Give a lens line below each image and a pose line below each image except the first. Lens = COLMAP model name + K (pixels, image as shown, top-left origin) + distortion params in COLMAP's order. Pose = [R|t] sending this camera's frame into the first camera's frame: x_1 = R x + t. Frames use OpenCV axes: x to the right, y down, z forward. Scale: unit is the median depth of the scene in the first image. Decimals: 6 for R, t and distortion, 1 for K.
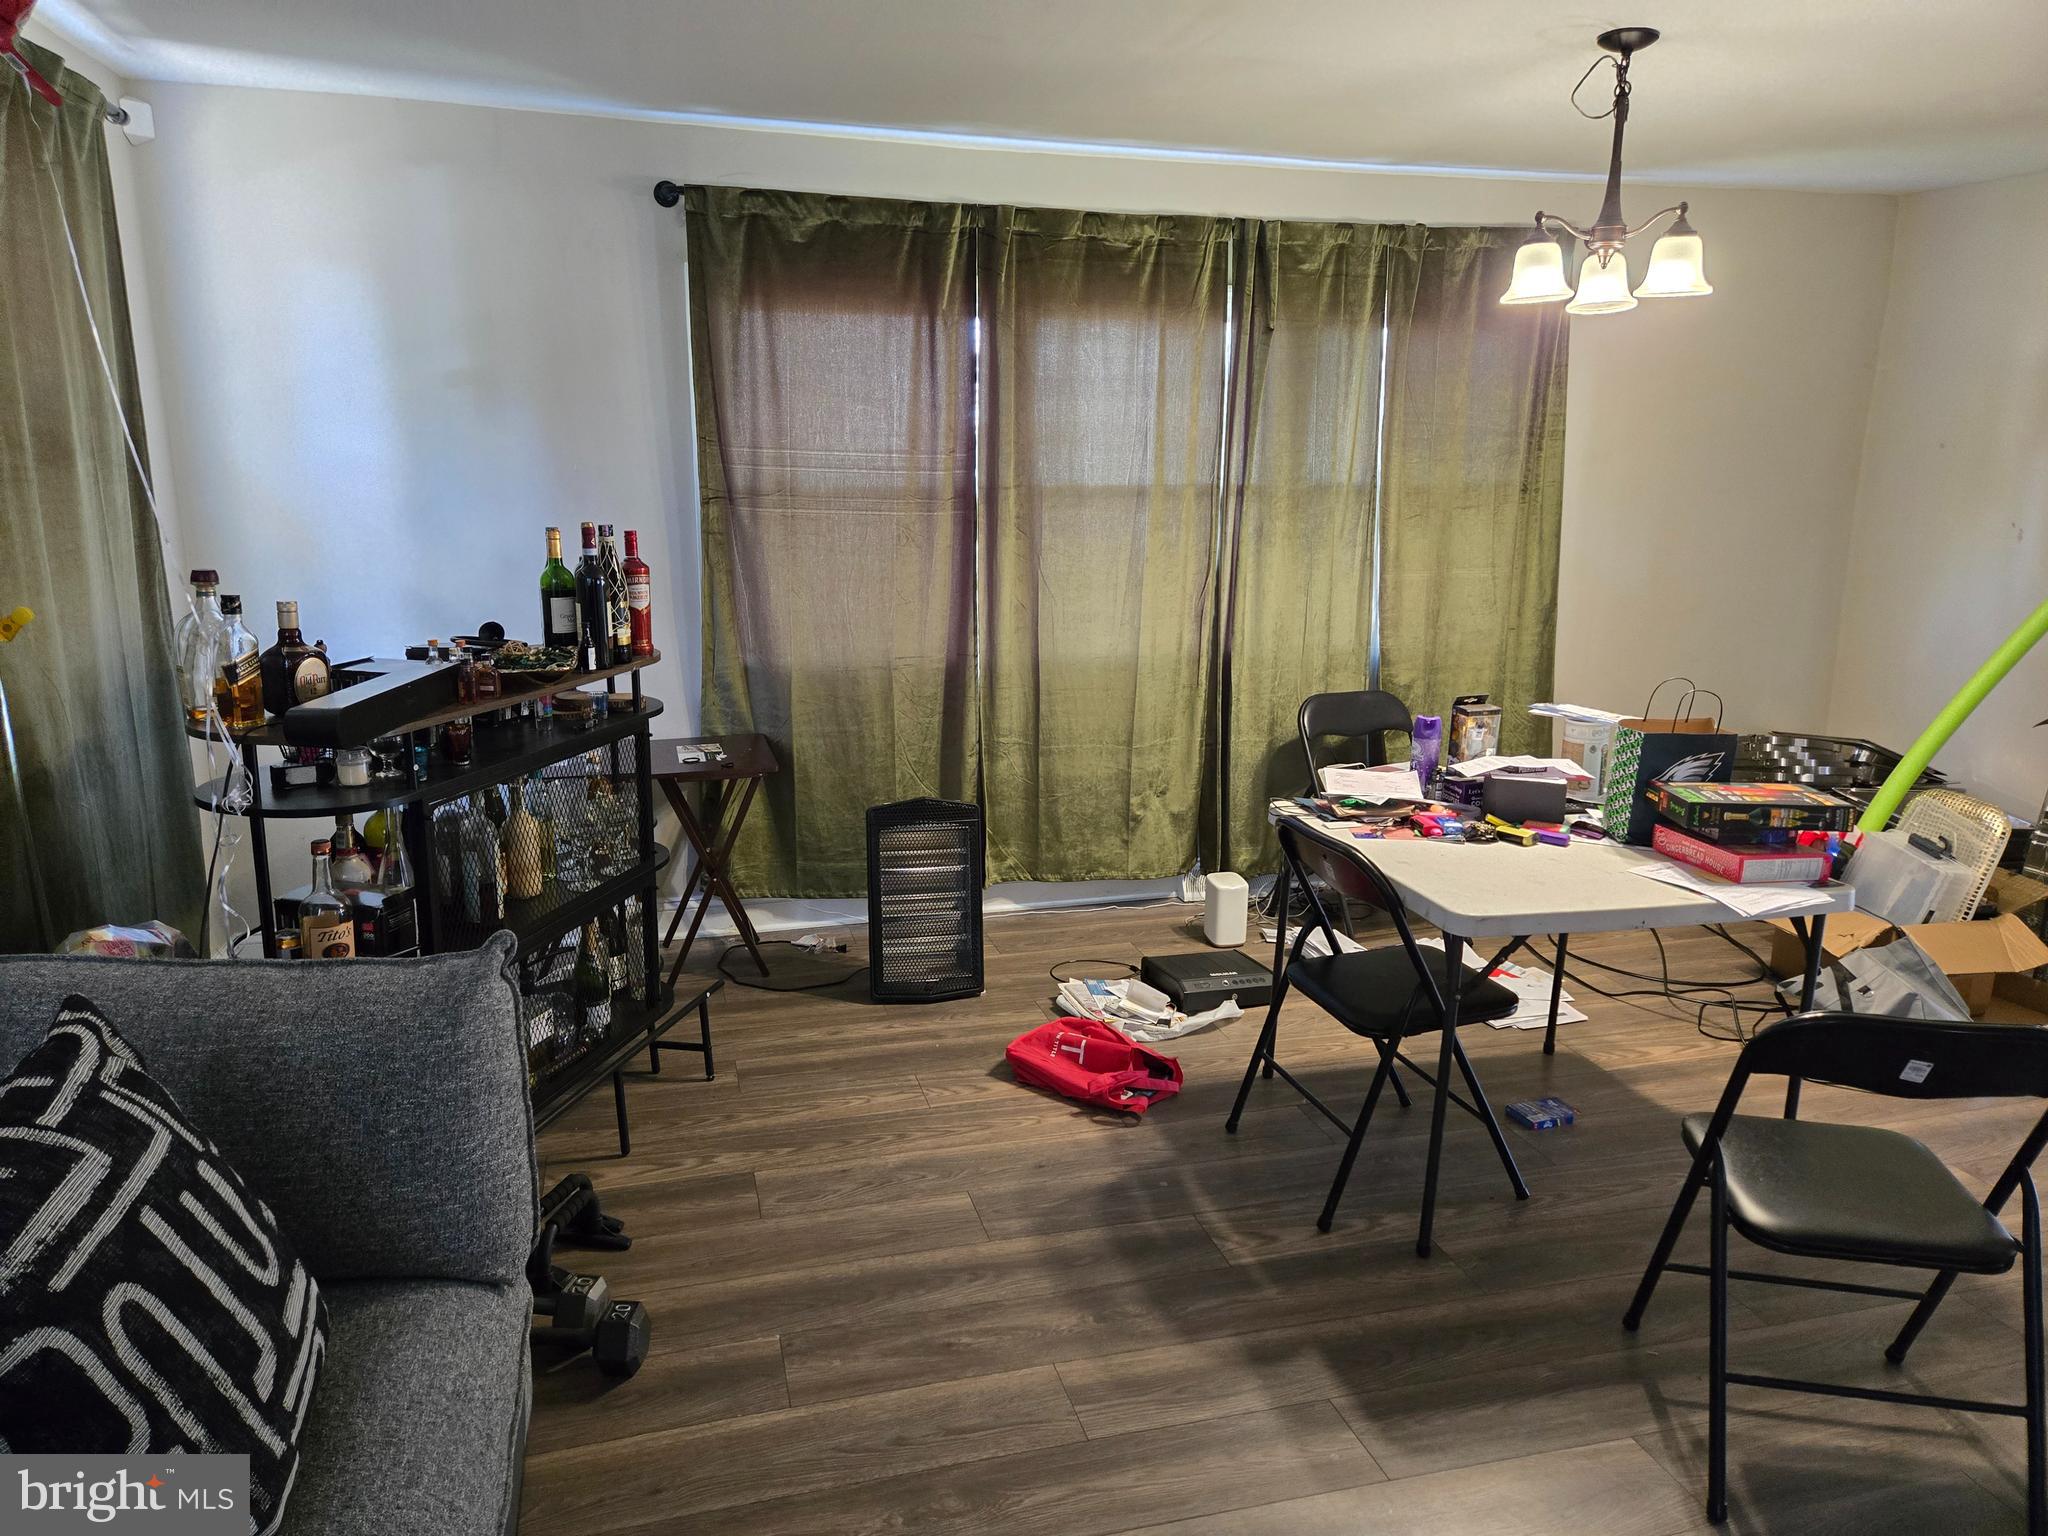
lens RADIAL K [[1376.0, 0, 1029.7], [0, 1376.0, 768.9], [0, 0, 1]] dist [0.070294, -0.056875]
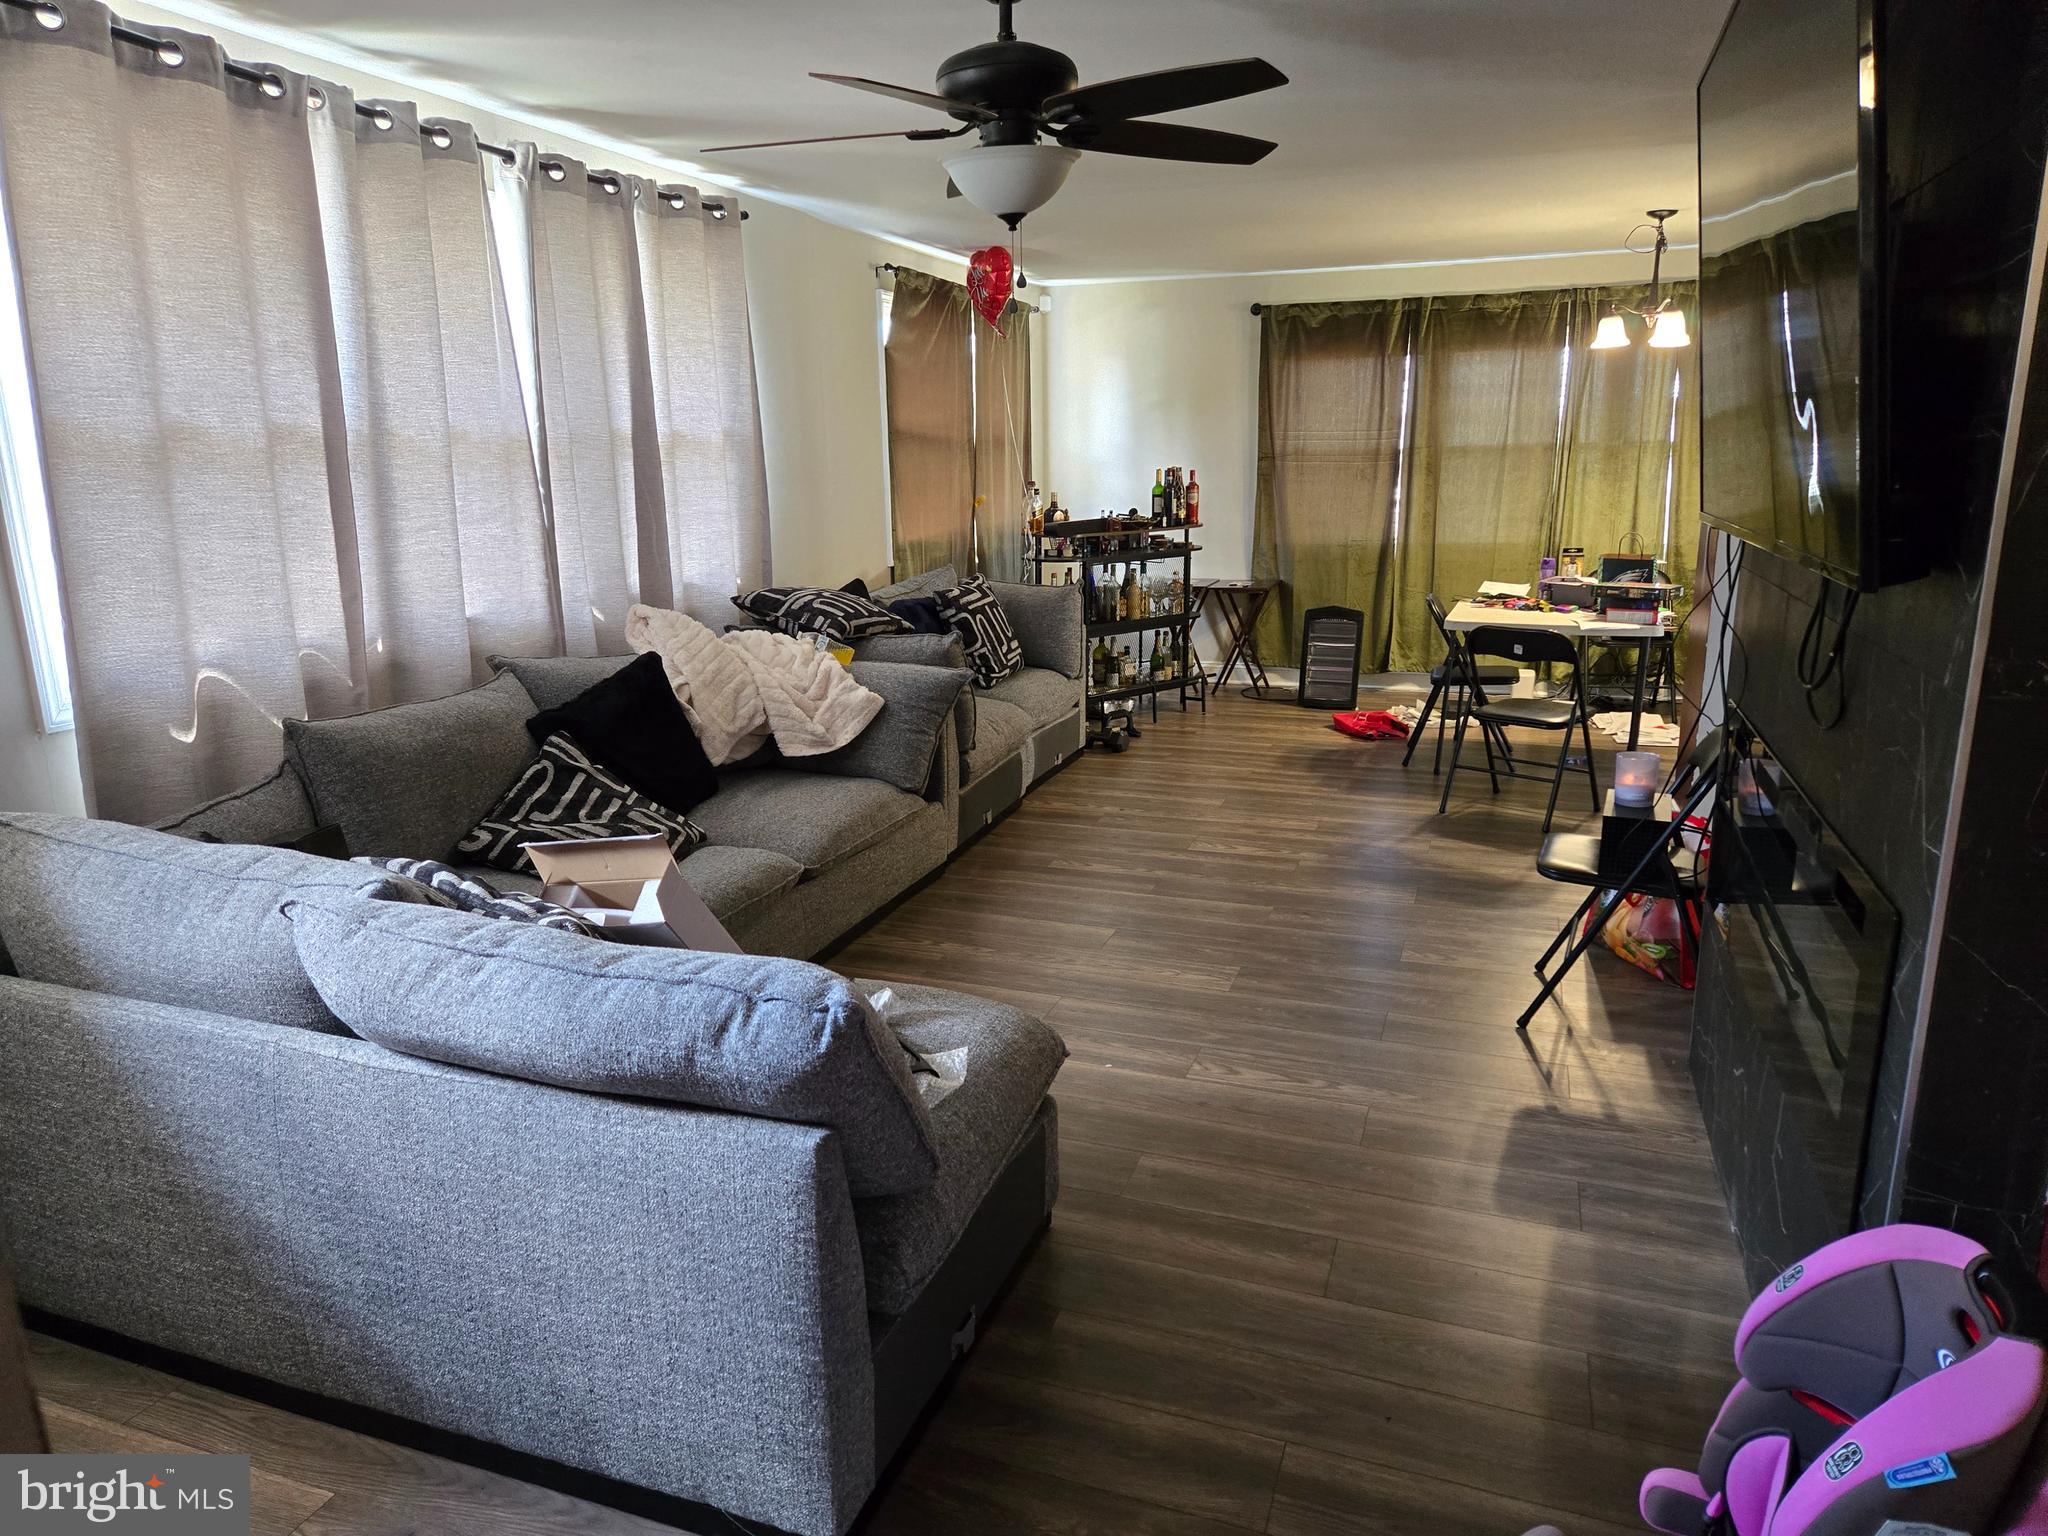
lens RADIAL K [[1376.0, 0, 1016.0], [0, 1376.0, 771.6], [0, 0, 1]] dist [0.070294, -0.056875]
pose [[0.820101, 0.110002, -0.561546, 0.660181], [-0.102901, 0.993701, 0.044377, 0.207206], [0.562890, 0.021390, 0.826255, -0.859969]]
